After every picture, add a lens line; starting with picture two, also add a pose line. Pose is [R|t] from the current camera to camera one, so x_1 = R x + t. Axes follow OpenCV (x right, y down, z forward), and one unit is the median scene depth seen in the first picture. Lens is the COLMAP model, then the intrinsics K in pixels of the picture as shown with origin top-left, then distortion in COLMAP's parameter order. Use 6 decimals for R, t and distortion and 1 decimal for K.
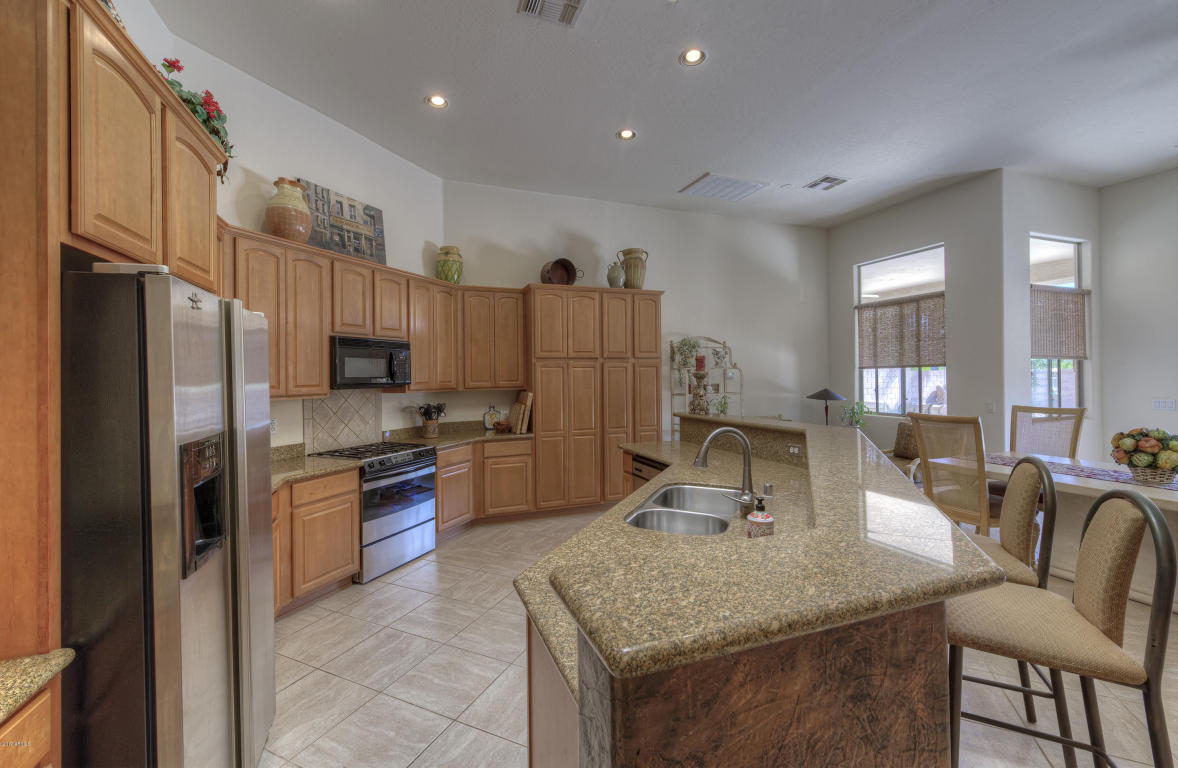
lens RADIAL K [[468.4, 0, 586.6], [0, 468.4, 371.8], [0, 0, 1]] dist [0.006401, -0.002079]
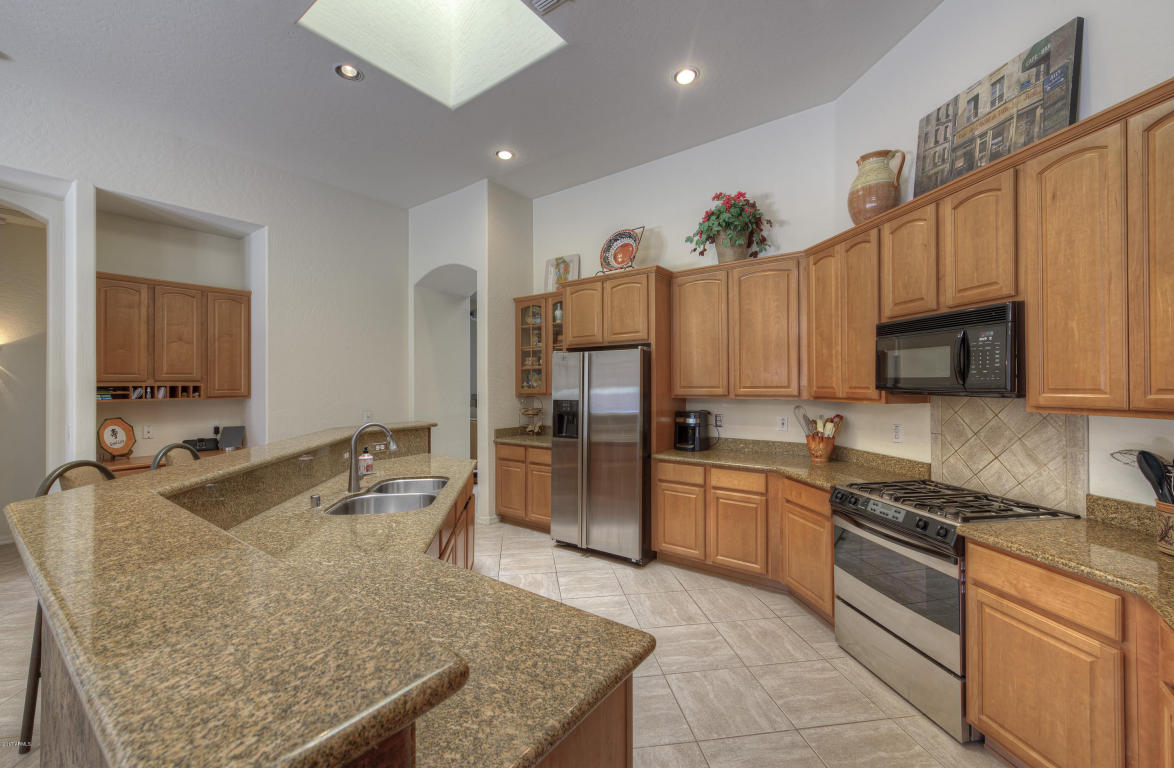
lens RADIAL K [[466.8, 0, 586.4], [0, 466.8, 384.0], [0, 0, 1]] dist [0.006401, -0.002079]
pose [[-0.844613, 0.015533, -0.535152, 0.238980], [0.018224, 0.999834, 0.000257, 0.010470], [0.535067, -0.009535, -0.844756, 1.184605]]
